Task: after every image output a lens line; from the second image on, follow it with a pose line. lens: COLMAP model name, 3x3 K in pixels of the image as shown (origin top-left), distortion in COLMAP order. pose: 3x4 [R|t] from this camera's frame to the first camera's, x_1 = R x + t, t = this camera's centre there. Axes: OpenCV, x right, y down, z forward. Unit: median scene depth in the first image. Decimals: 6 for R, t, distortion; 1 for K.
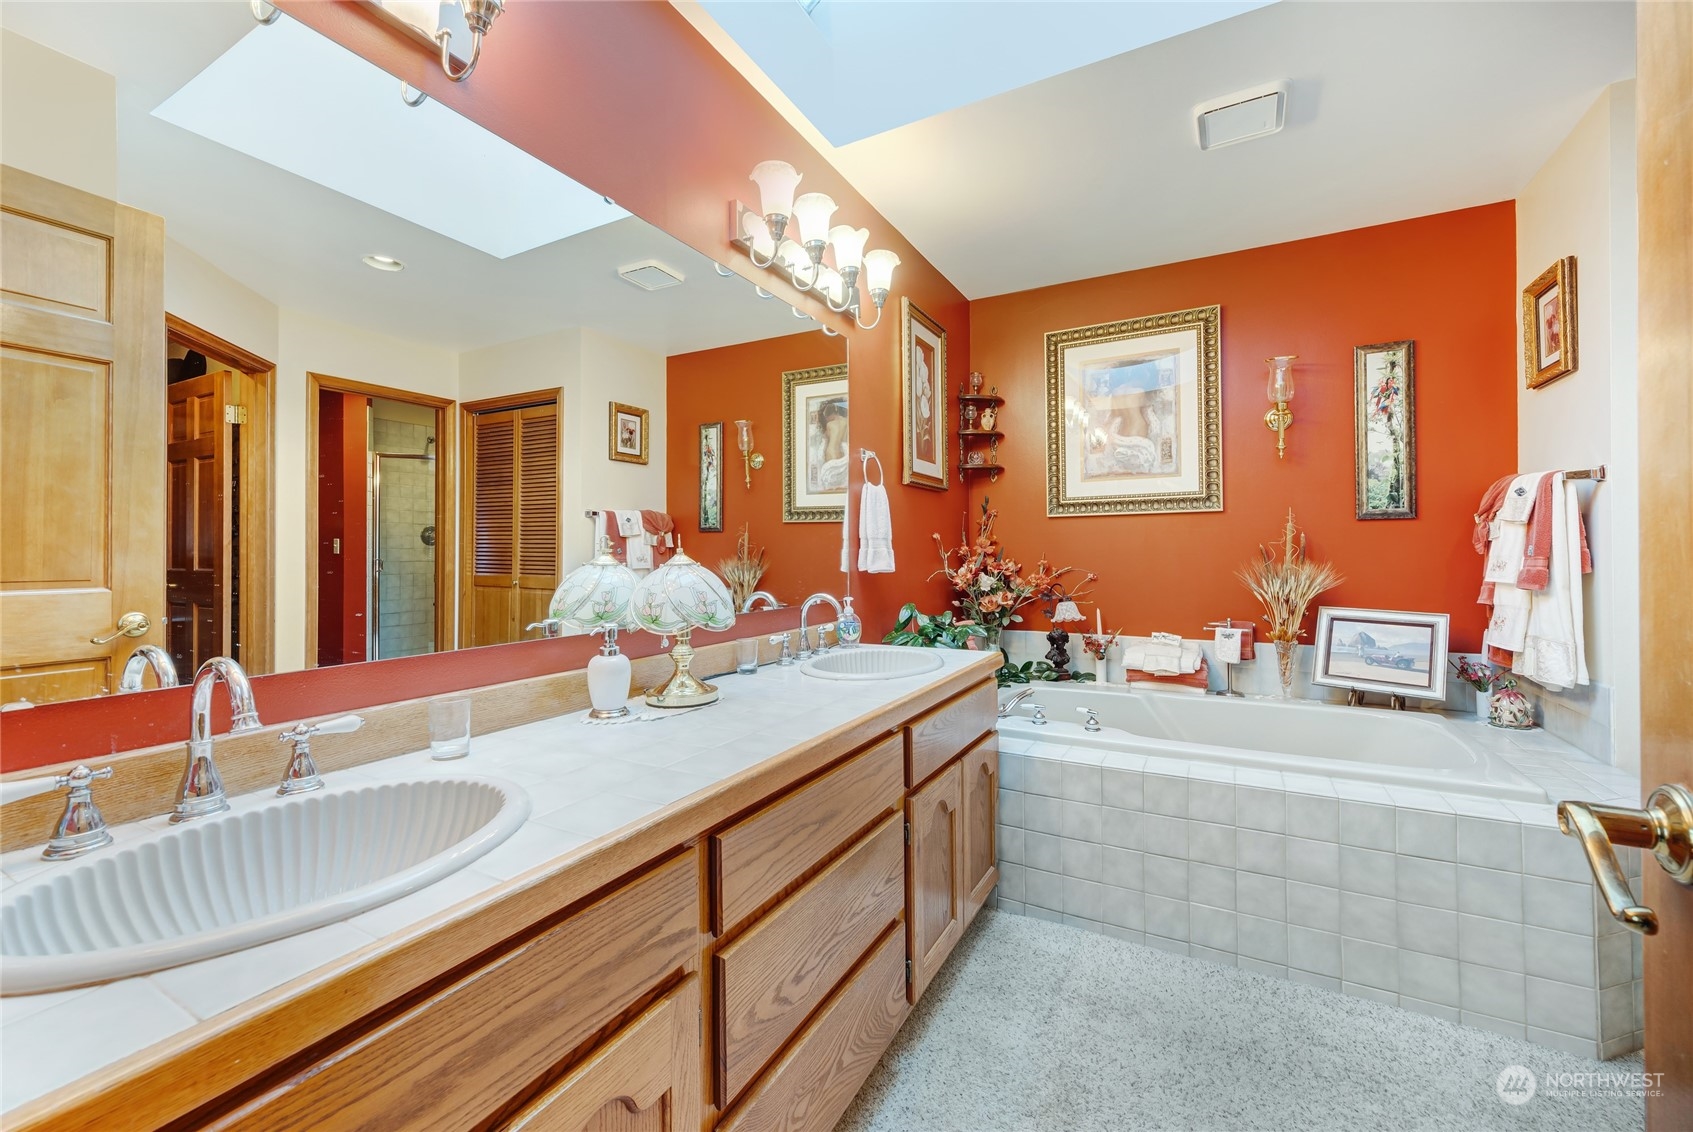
lens RADIAL K [[677.9, 0, 841.4], [0, 677.9, 543.5], [0, 0, 1]] dist [-0.002384, 0.000337]
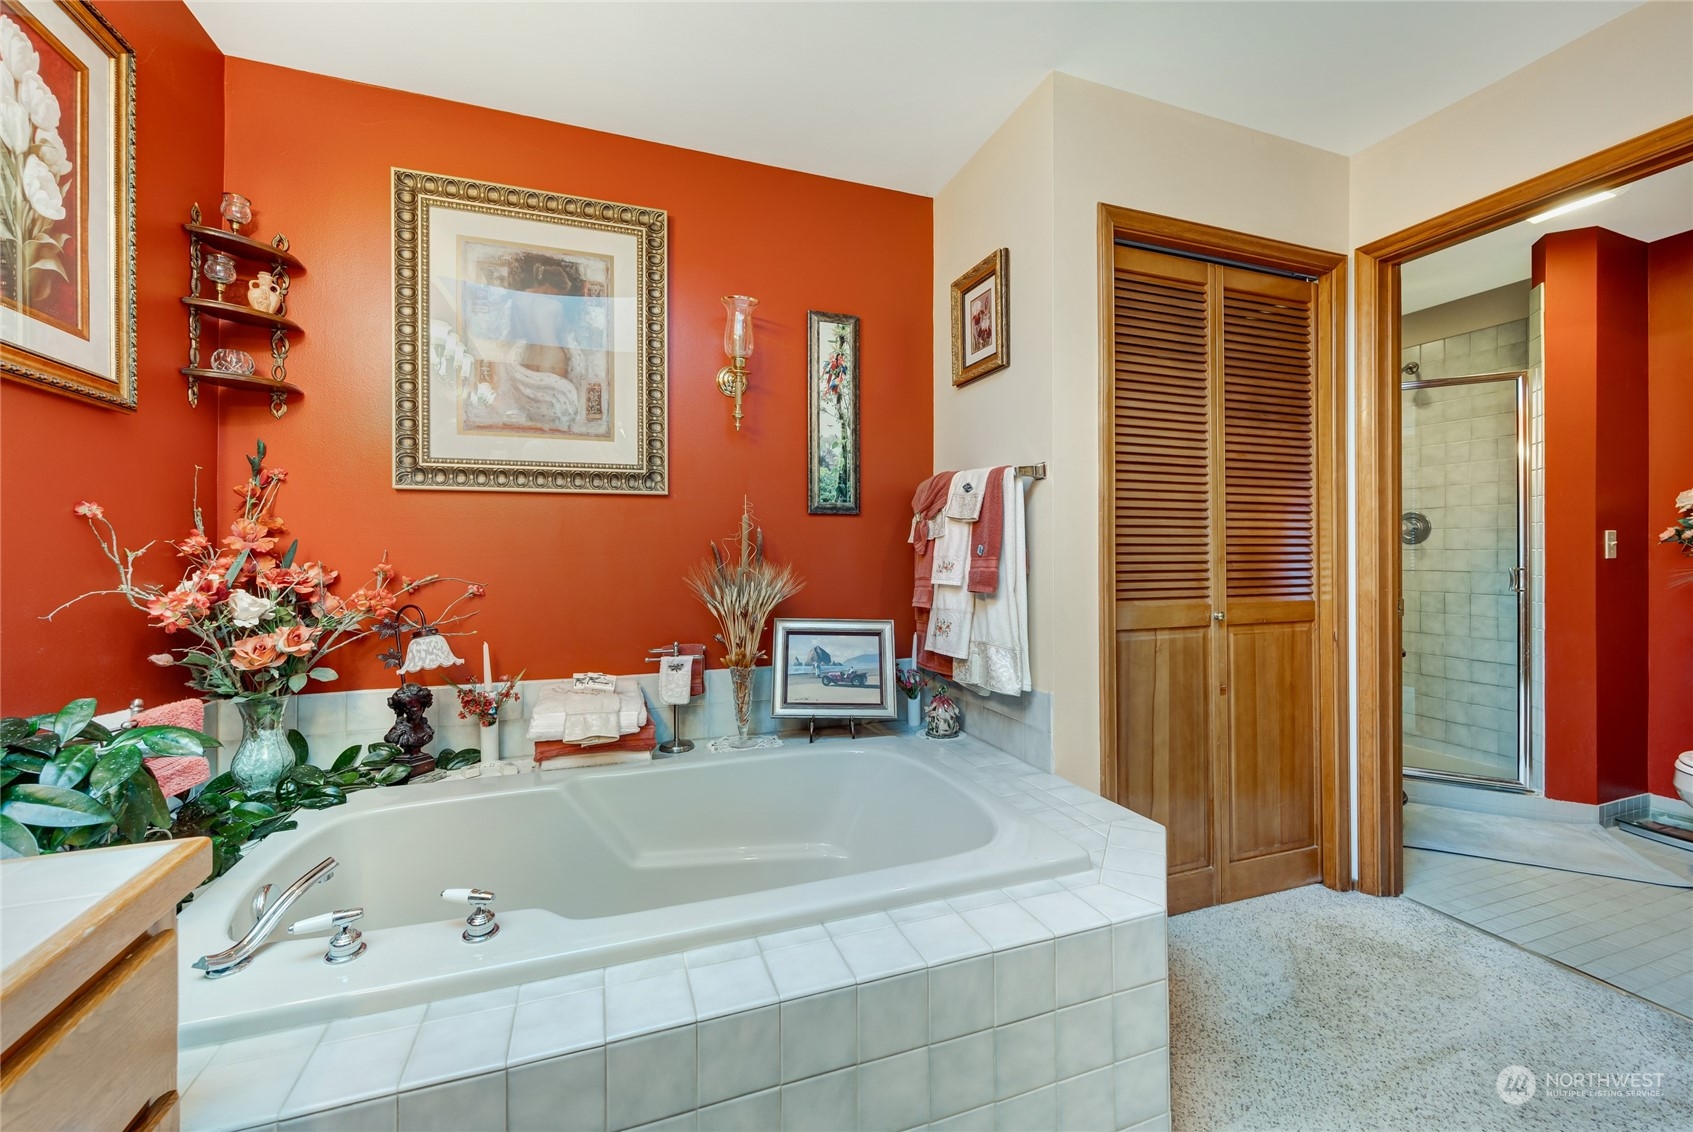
lens RADIAL K [[677.9, 0, 841.6], [0, 677.9, 551.7], [0, 0, 1]] dist [-0.002384, 0.000337]
pose [[0.654252, 0.004910, 0.756260, 0.137706], [-0.013705, 0.999892, 0.005365, 0.007080], [-0.756152, -0.013874, 0.654249, 0.390555]]
